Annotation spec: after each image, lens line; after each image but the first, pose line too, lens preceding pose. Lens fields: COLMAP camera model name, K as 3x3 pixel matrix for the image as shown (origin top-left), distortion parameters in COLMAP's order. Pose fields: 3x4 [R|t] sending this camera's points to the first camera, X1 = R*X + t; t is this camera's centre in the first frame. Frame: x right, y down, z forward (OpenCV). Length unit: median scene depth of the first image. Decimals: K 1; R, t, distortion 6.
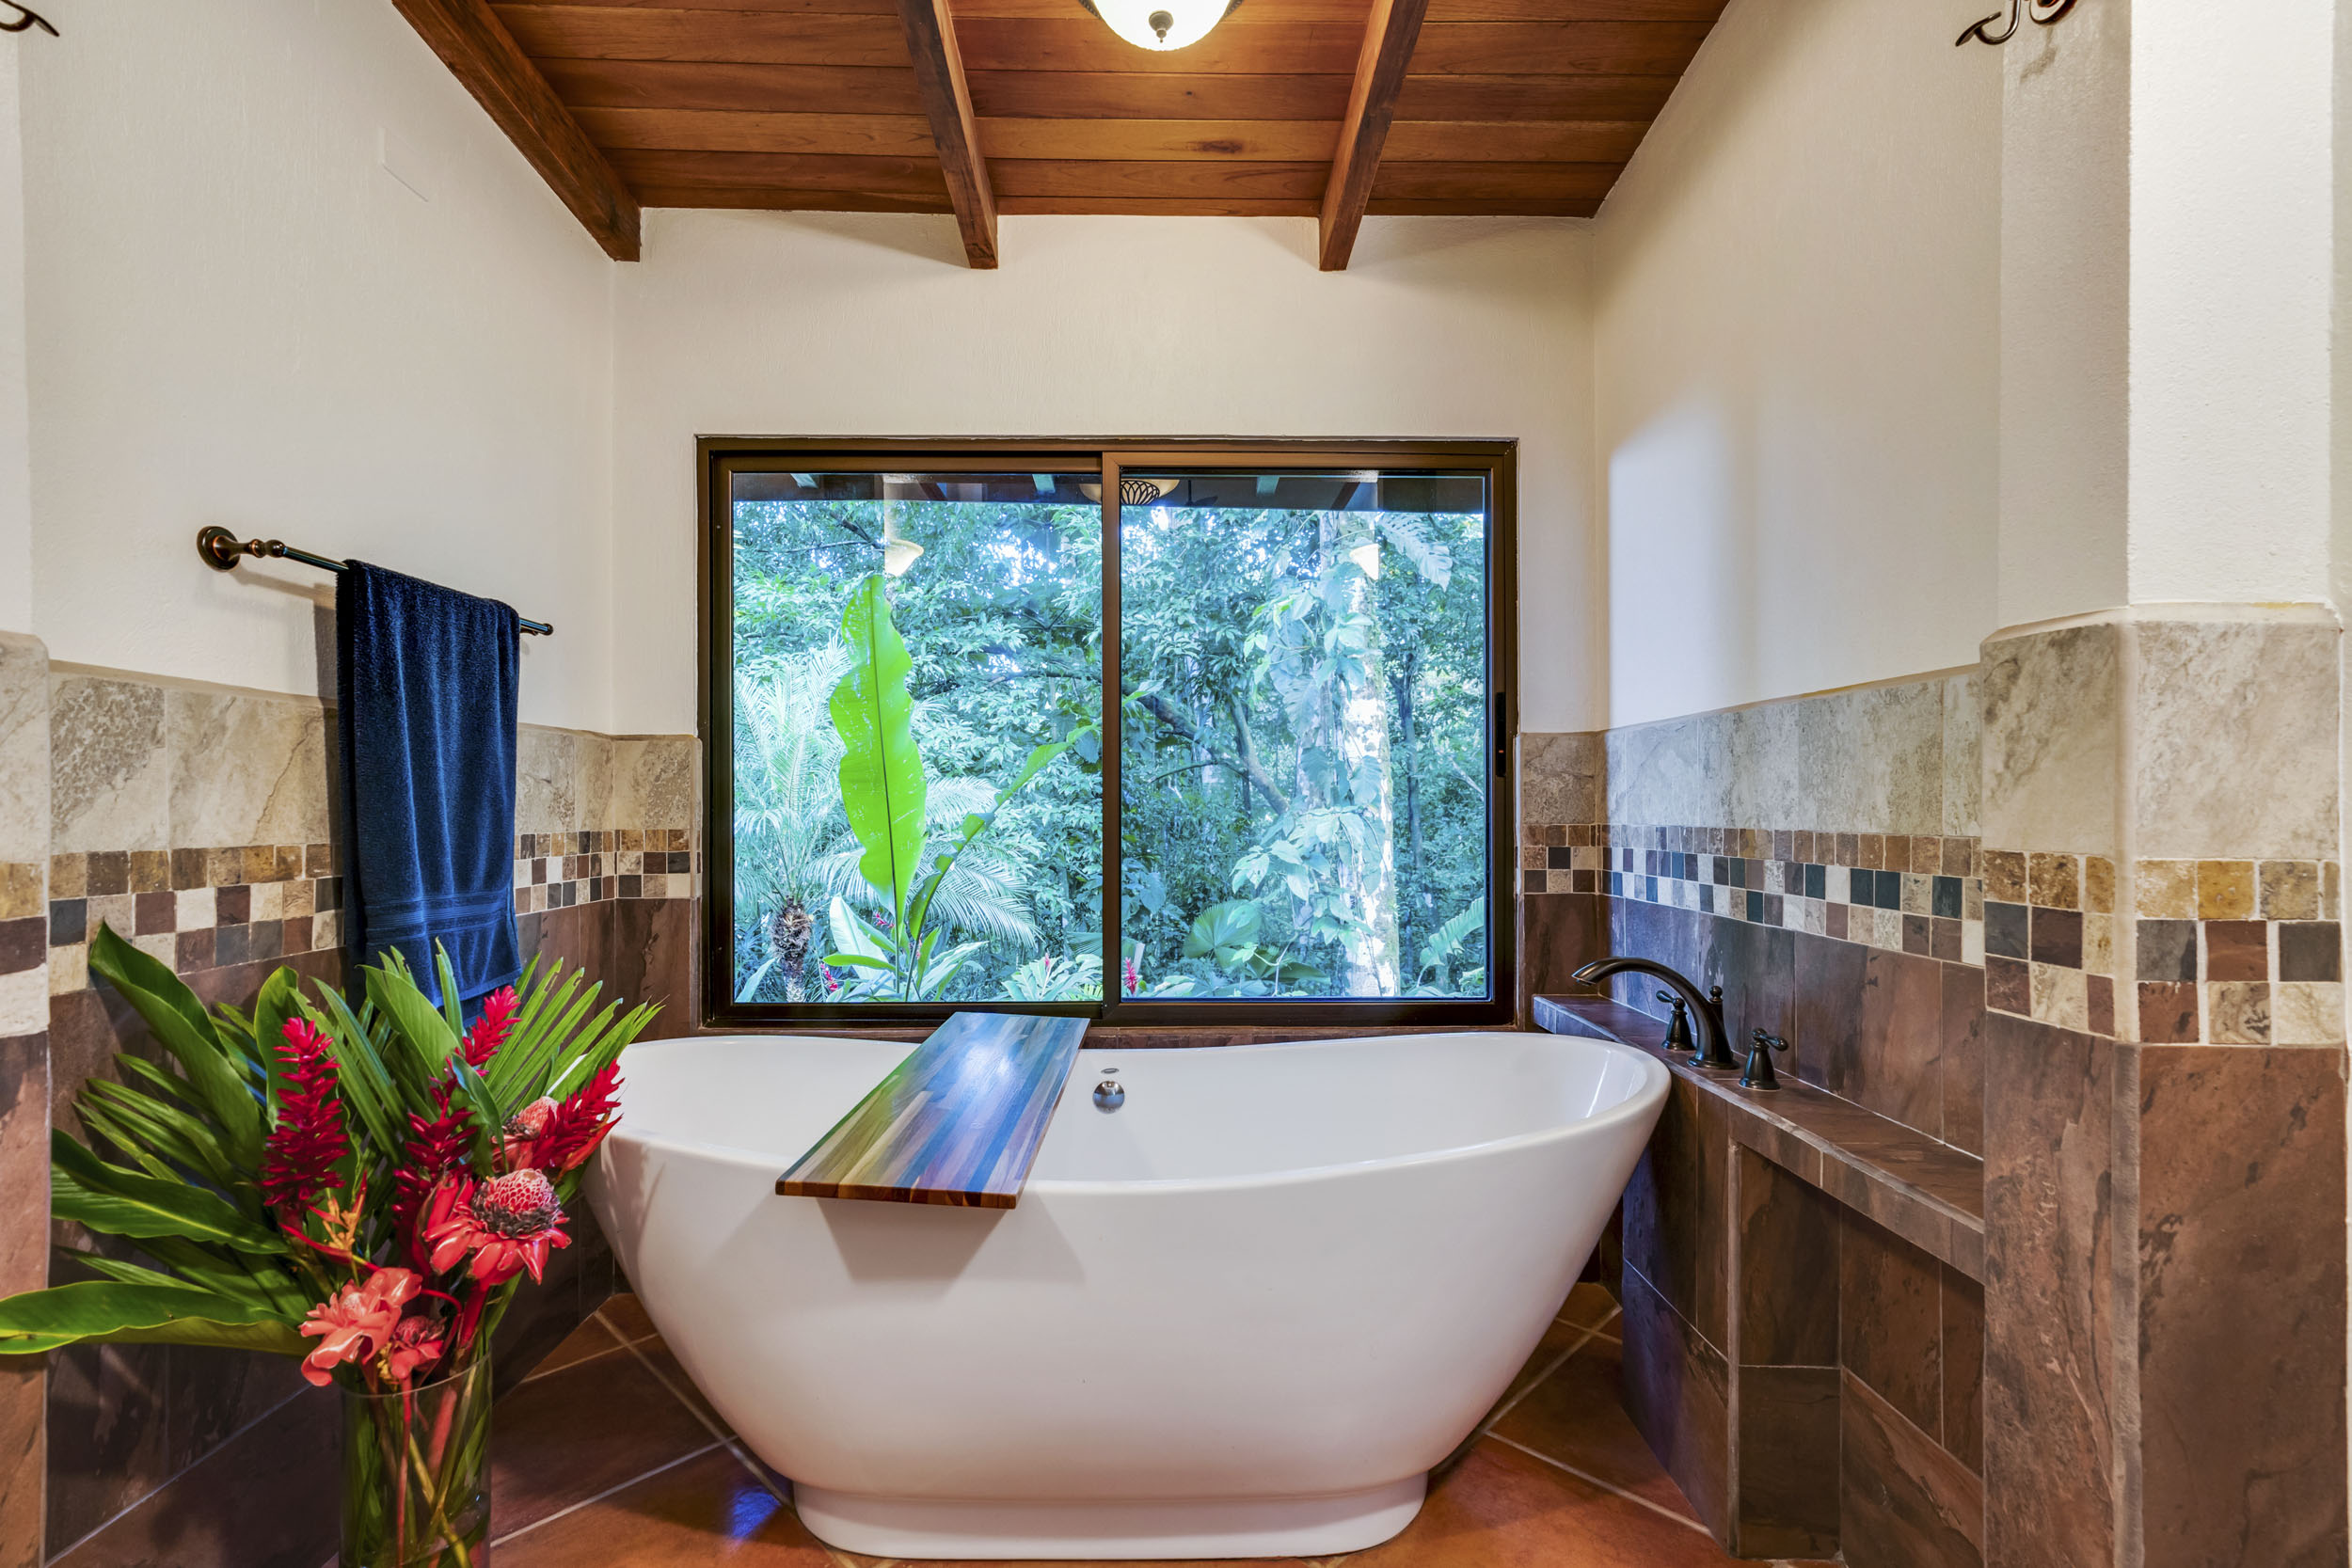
lens RADIAL K [[1082.4, 0, 1177.2], [0, 1082.4, 795.9], [0, 0, 1]] dist [0.000661, 0.001352]
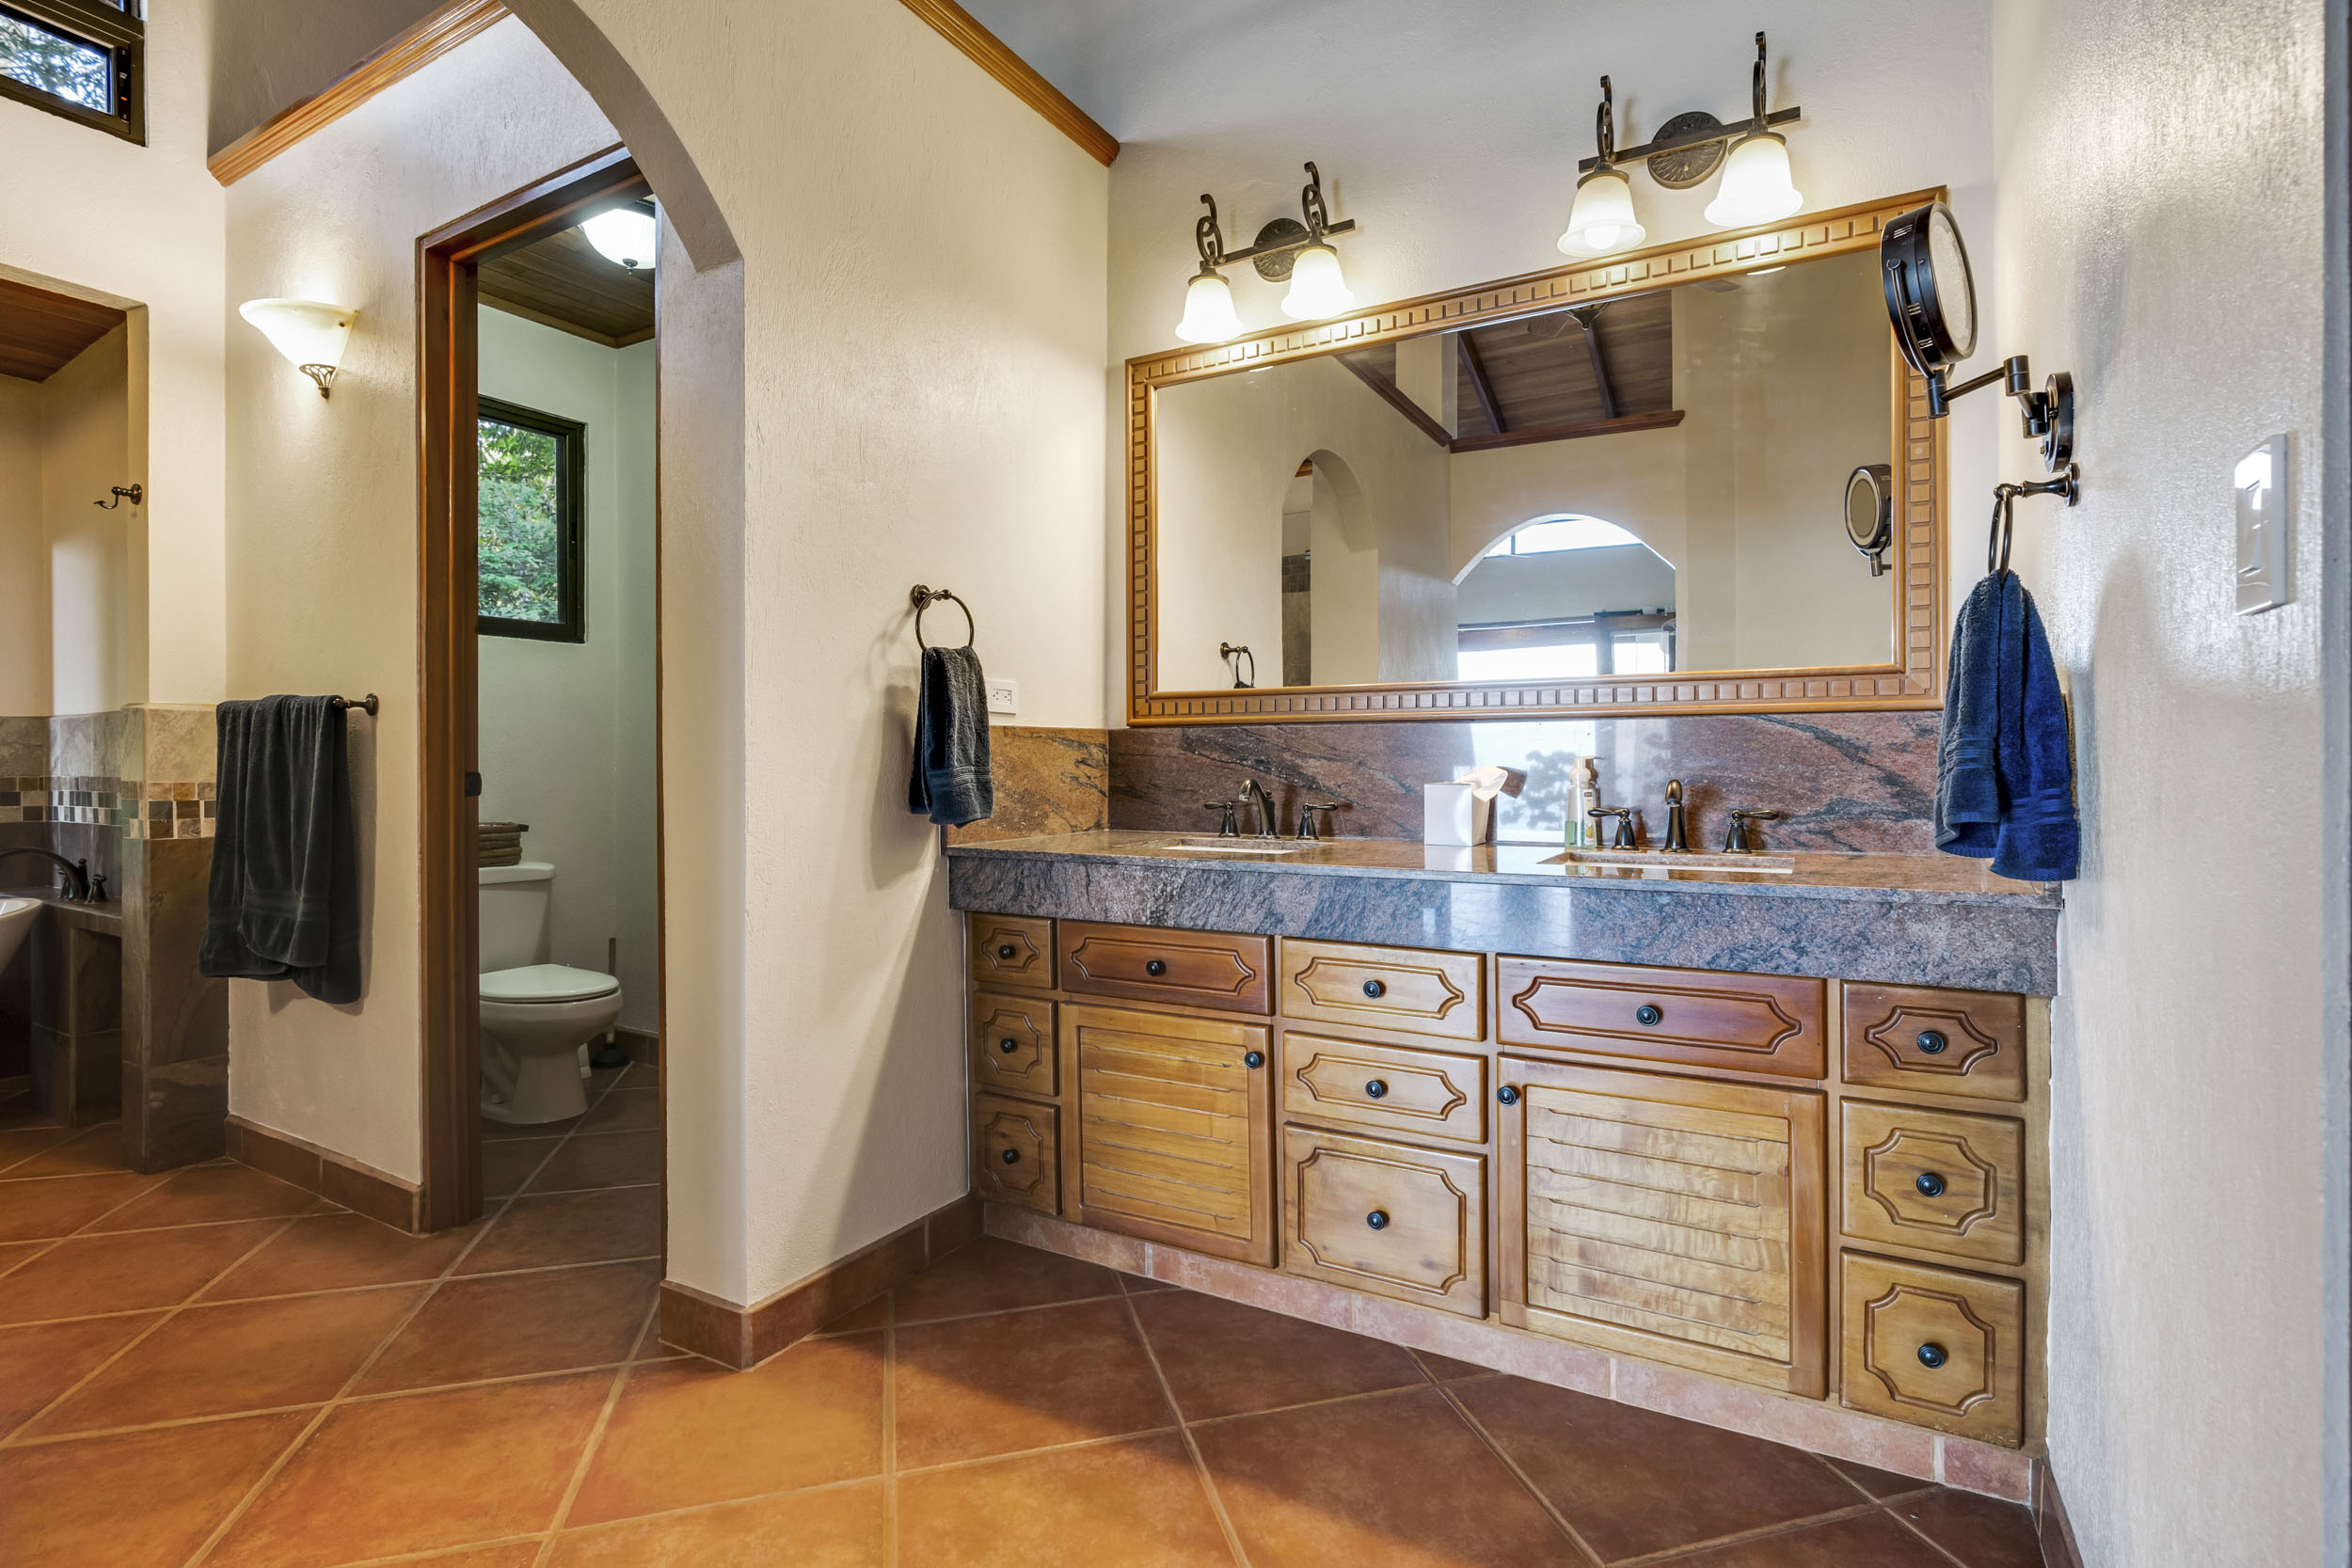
lens RADIAL K [[1082.4, 0, 1186.2], [0, 1082.4, 771.6], [0, 0, 1]] dist [0.000661, 0.001352]
pose [[0.512007, -0.004543, 0.858969, -0.172296], [-0.009812, 0.999890, 0.011137, -0.022269], [-0.858925, -0.014130, 0.511906, -1.861340]]
